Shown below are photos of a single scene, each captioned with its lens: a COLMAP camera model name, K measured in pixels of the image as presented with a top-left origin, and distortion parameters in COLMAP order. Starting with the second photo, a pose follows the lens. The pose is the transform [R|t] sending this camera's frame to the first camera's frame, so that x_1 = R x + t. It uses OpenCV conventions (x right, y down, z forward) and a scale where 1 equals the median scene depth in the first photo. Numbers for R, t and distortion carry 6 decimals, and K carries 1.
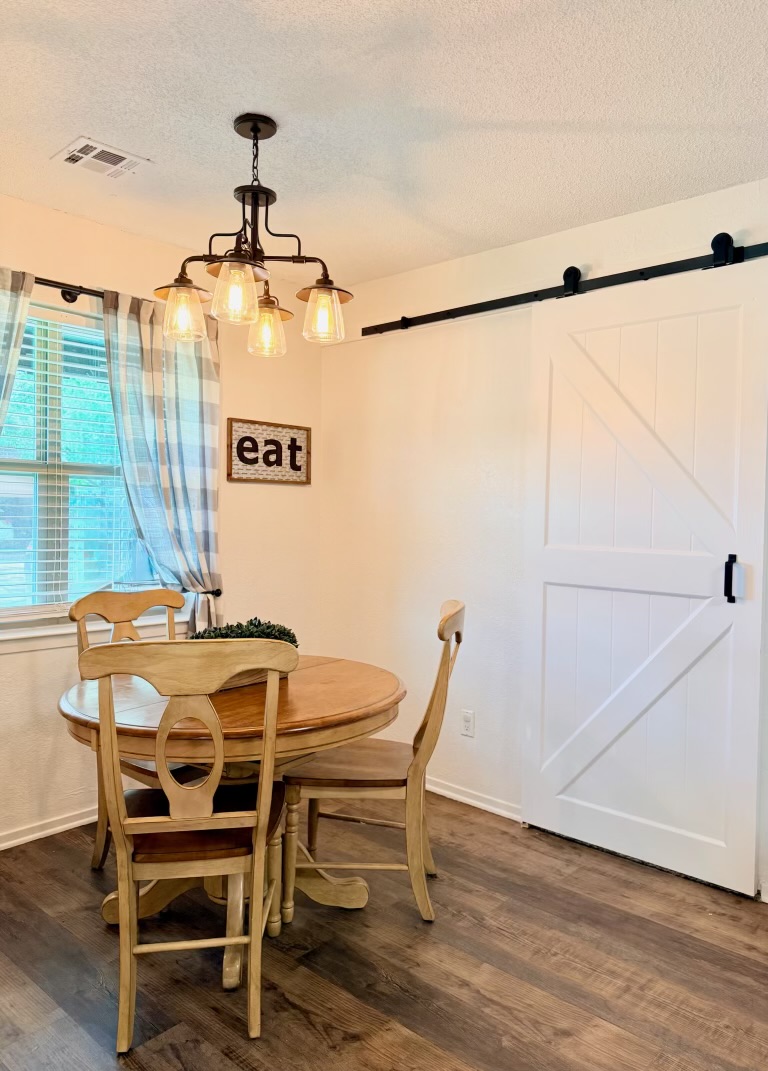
lens RADIAL K [[768.3, 0, 383.7], [0, 768.3, 531.5], [0, 0, 1]] dist [-0.001690, -0.006569]
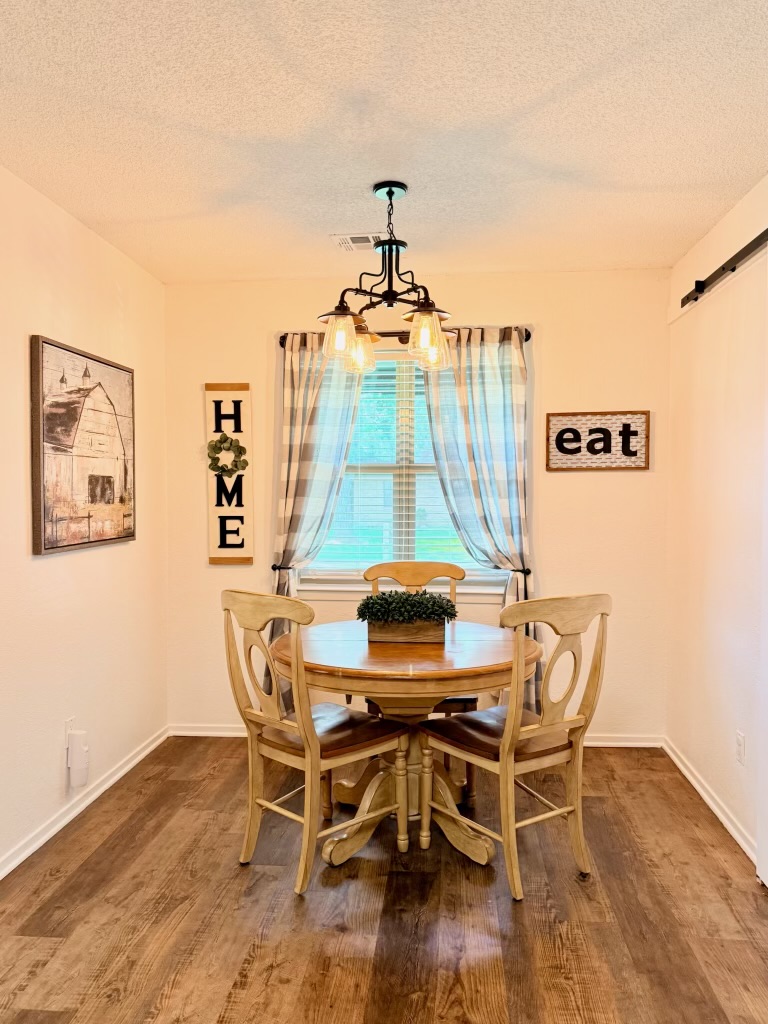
lens RADIAL K [[737.9, 0, 370.3], [0, 737.9, 514.6], [0, 0, 1]] dist [0.031741, -0.053363]
pose [[0.581637, 0.003711, -0.813440, 0.500377], [-0.002834, 0.999993, 0.002536, -0.005385], [0.813444, 0.000830, 0.581643, 0.178339]]
